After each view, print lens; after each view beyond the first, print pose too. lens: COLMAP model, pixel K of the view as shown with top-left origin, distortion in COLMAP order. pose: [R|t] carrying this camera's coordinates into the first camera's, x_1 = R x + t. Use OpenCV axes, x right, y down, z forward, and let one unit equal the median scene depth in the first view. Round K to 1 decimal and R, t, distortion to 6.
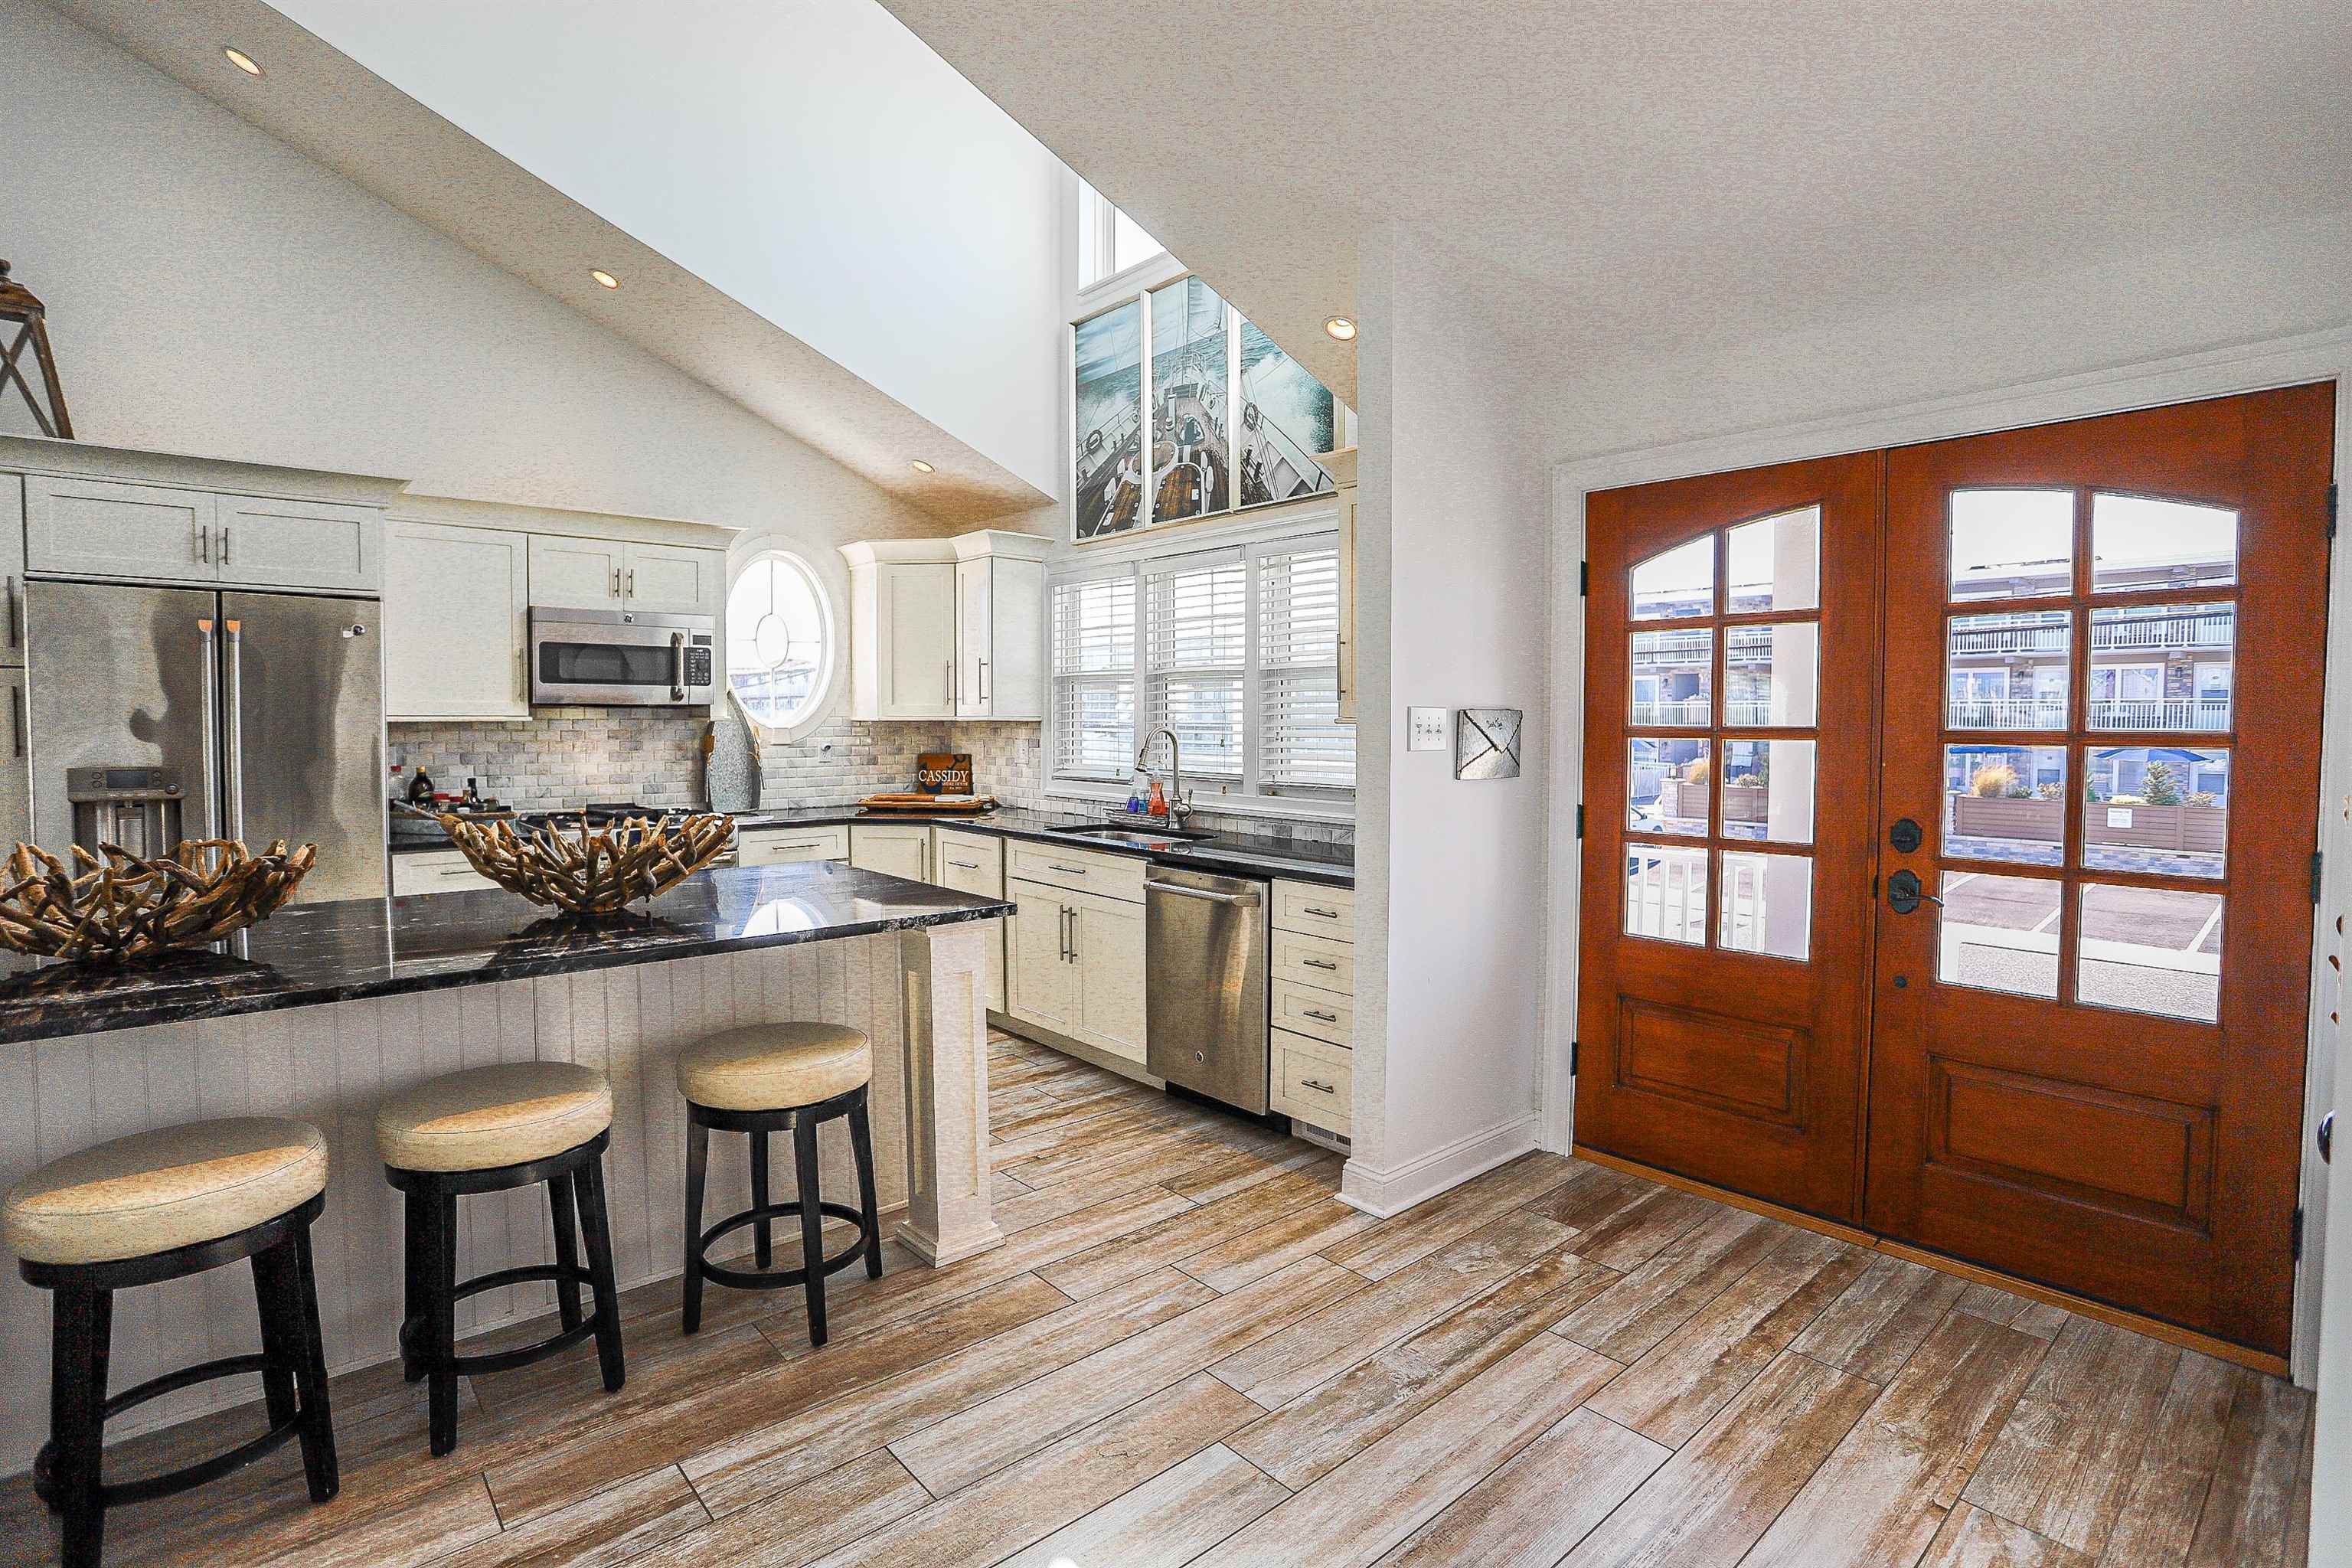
lens RADIAL K [[1149.3, 0, 1149.6], [0, 1149.3, 765.2], [0, 0, 1]] dist [-0.063951, 0.020719]
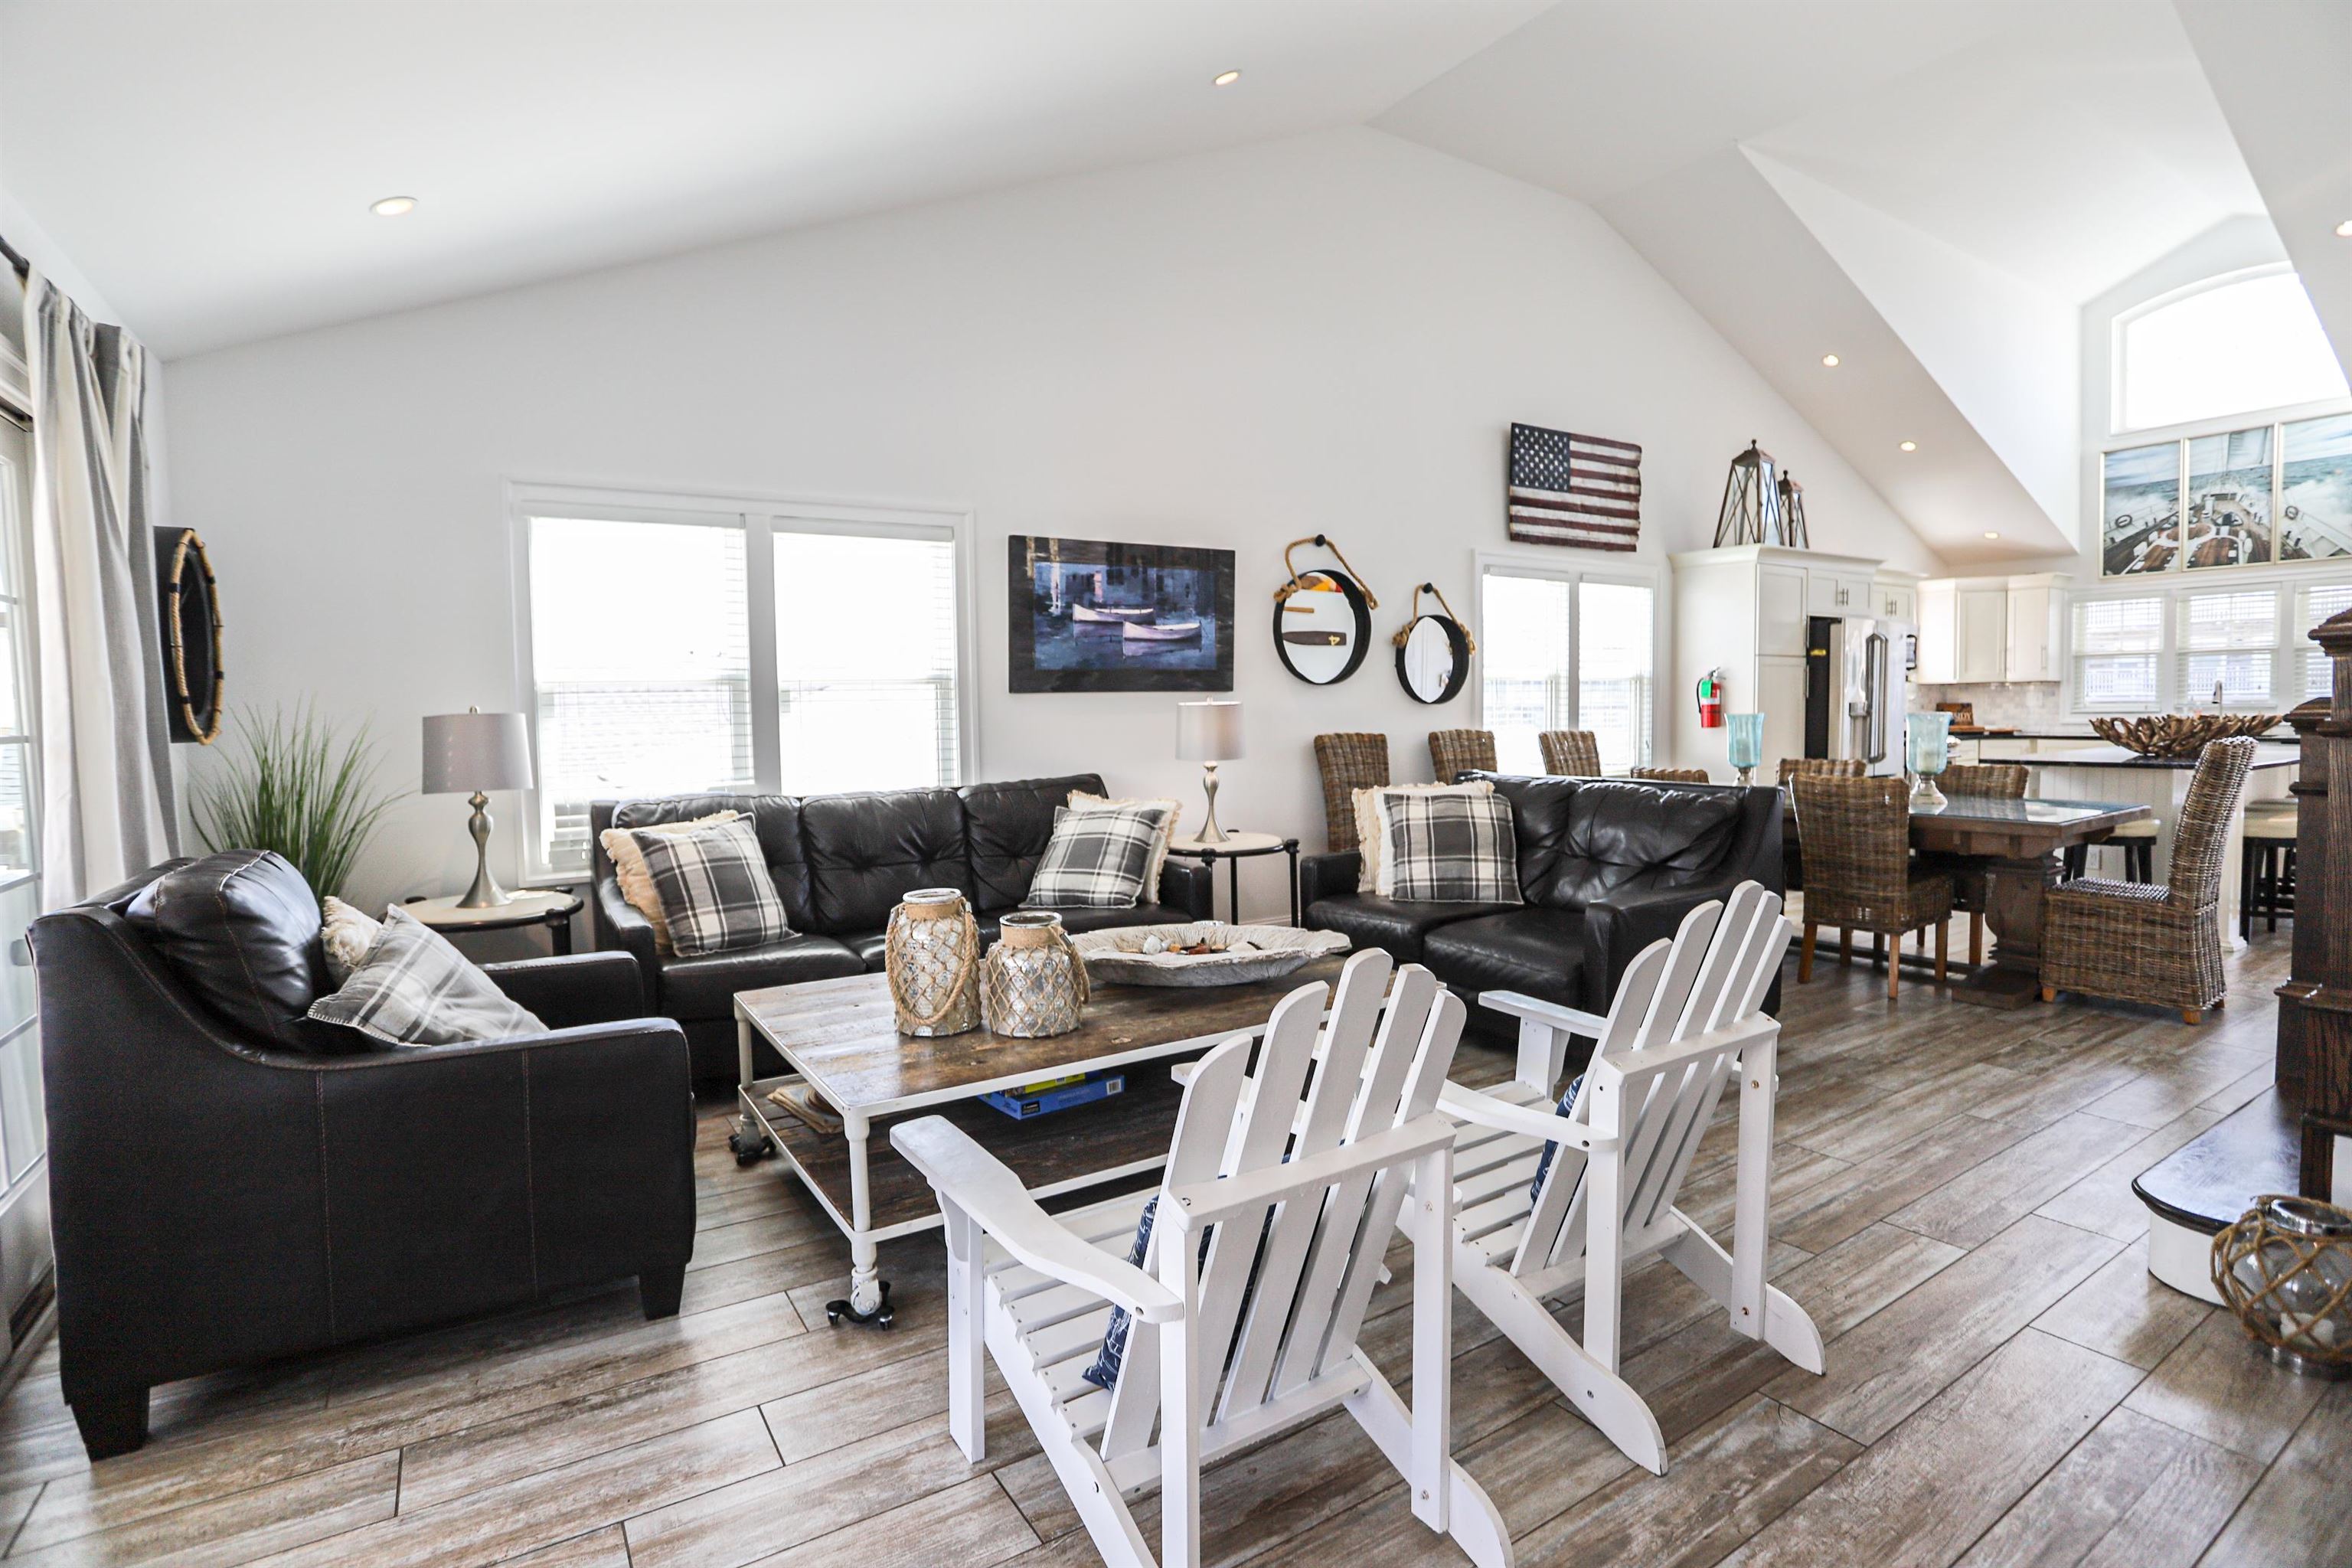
lens RADIAL K [[1149.3, 0, 1146.1], [0, 1149.3, 777.2], [0, 0, 1]] dist [-0.063951, 0.020719]
pose [[0.990101, -0.014020, -0.139654, -1.472926], [0.016429, 0.999735, 0.016111, 0.067650], [0.139392, -0.018246, 0.990069, -1.018416]]
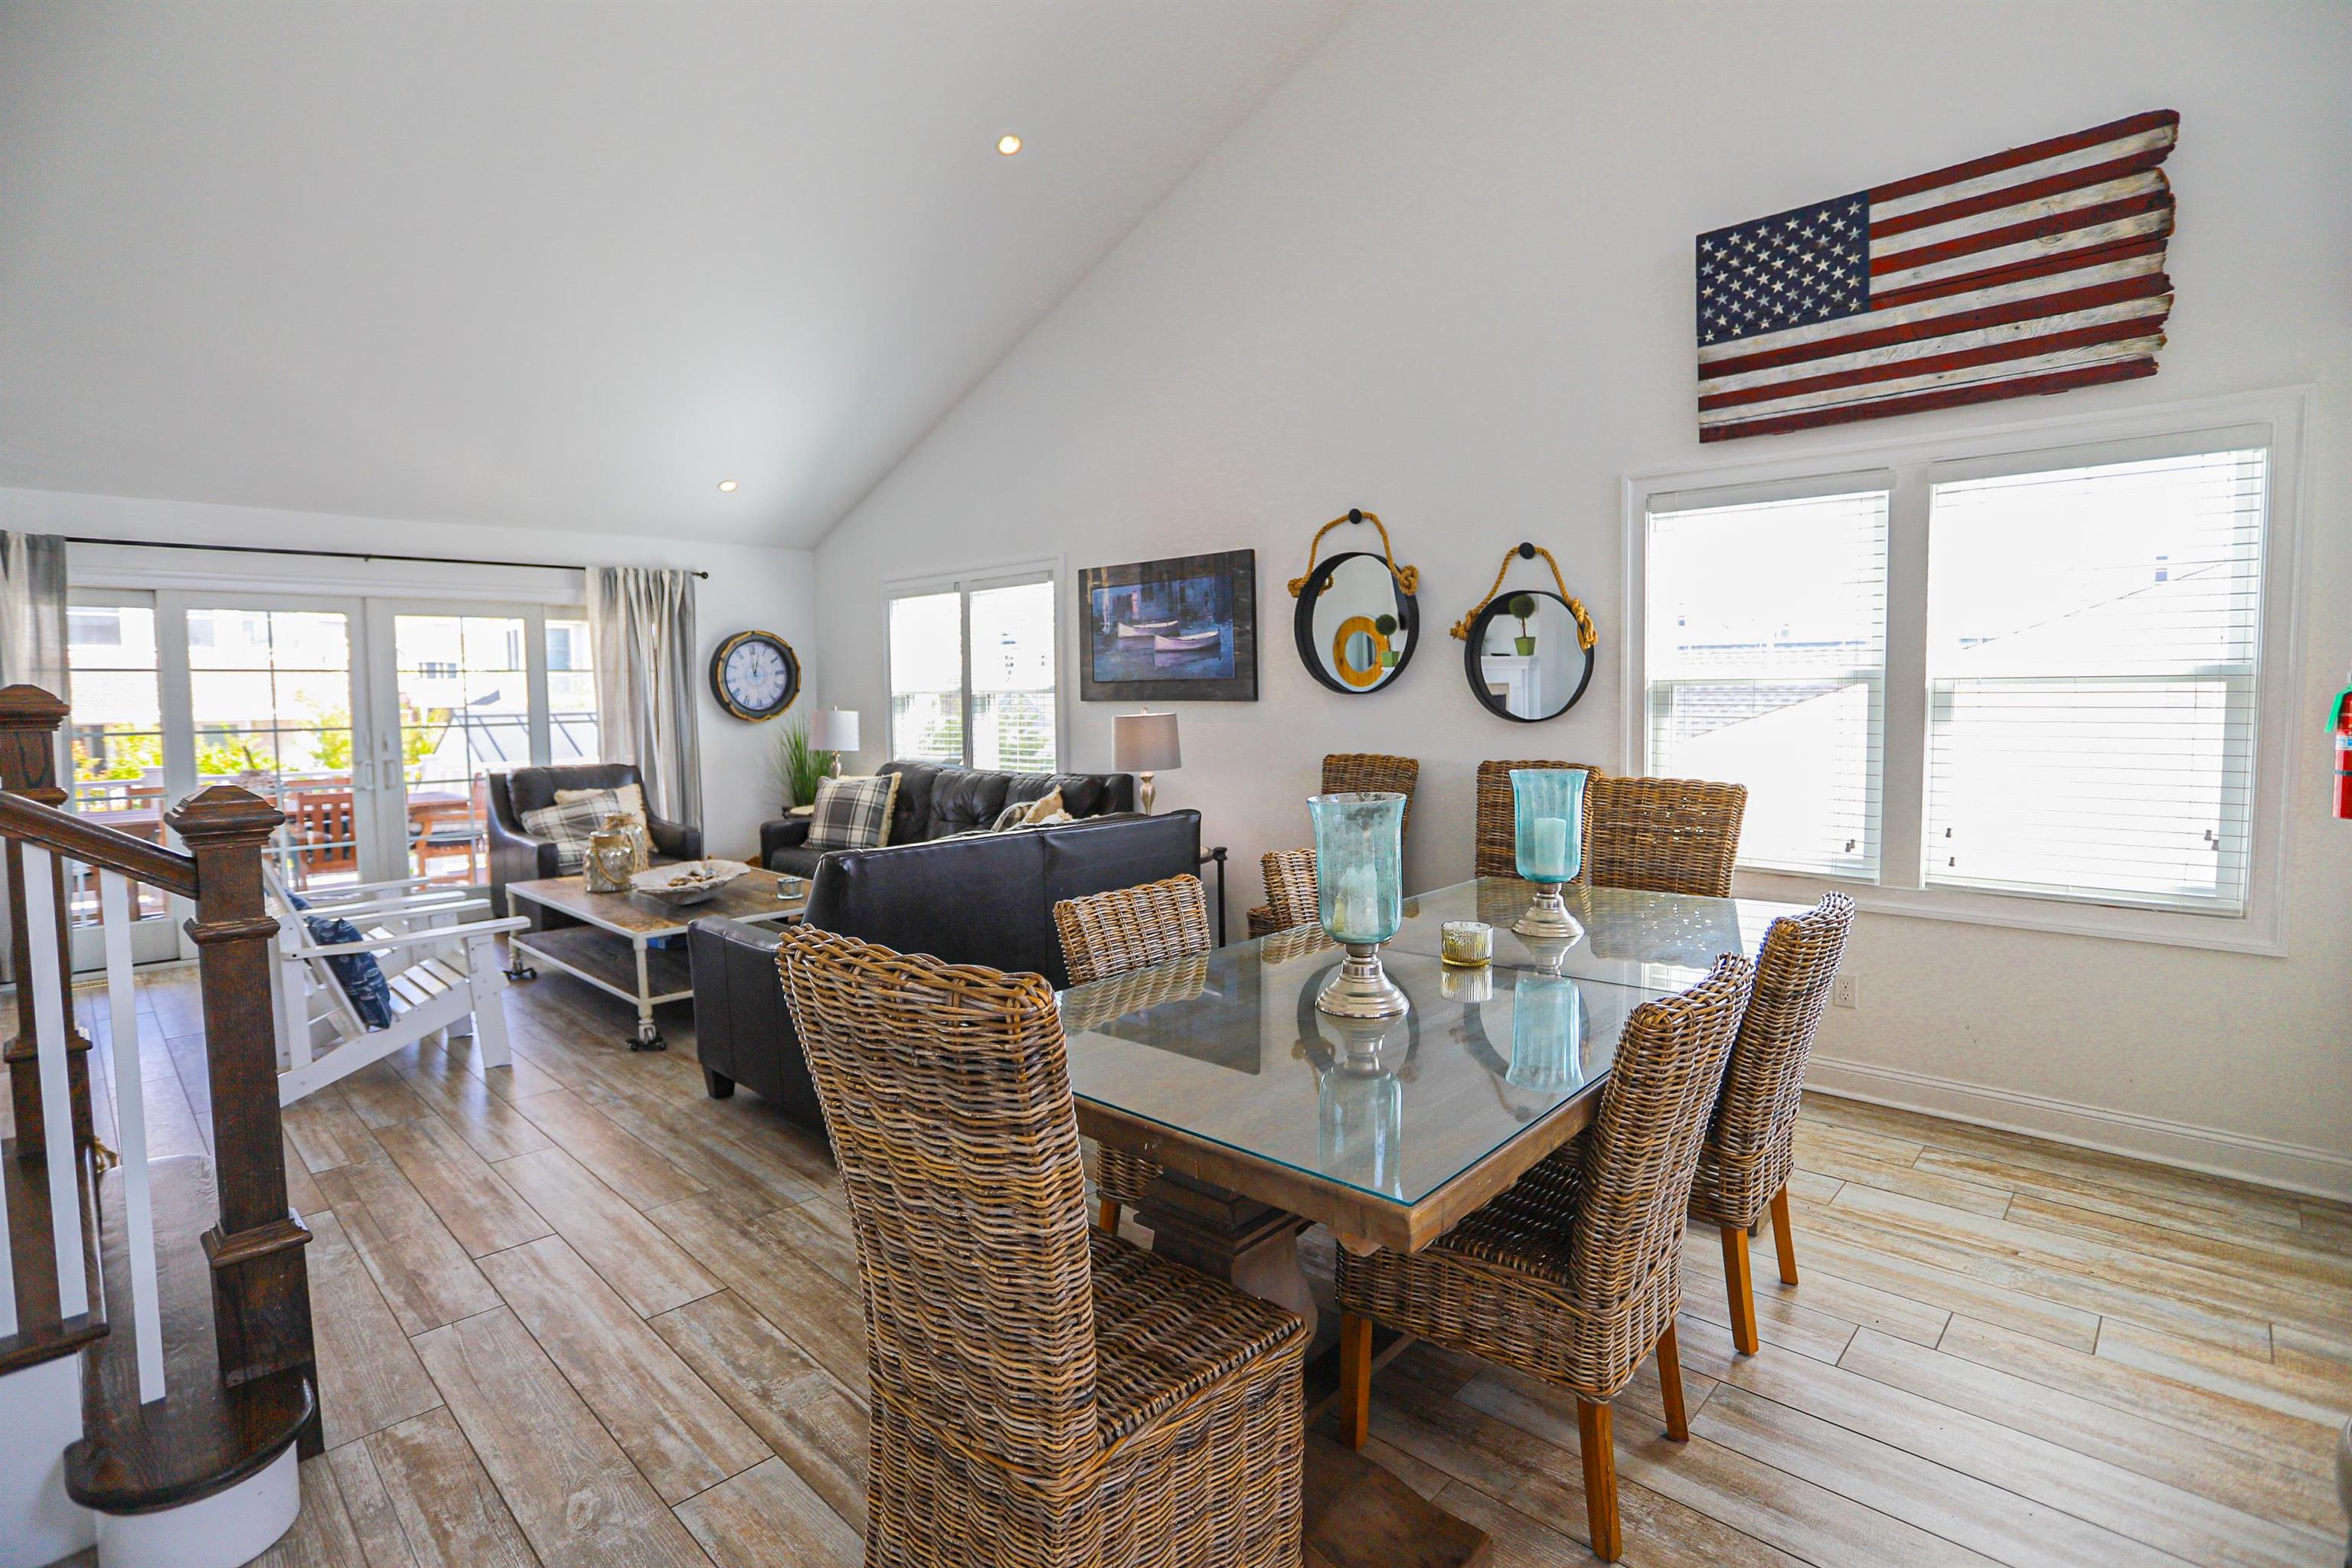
lens RADIAL K [[1149.3, 0, 1183.2], [0, 1149.3, 766.8], [0, 0, 1]] dist [-0.063951, 0.020719]
pose [[0.104233, 0.062080, -0.992614, -0.404833], [-0.030520, 0.997780, 0.059198, -0.004849], [0.994085, 0.024124, 0.105896, 0.045435]]
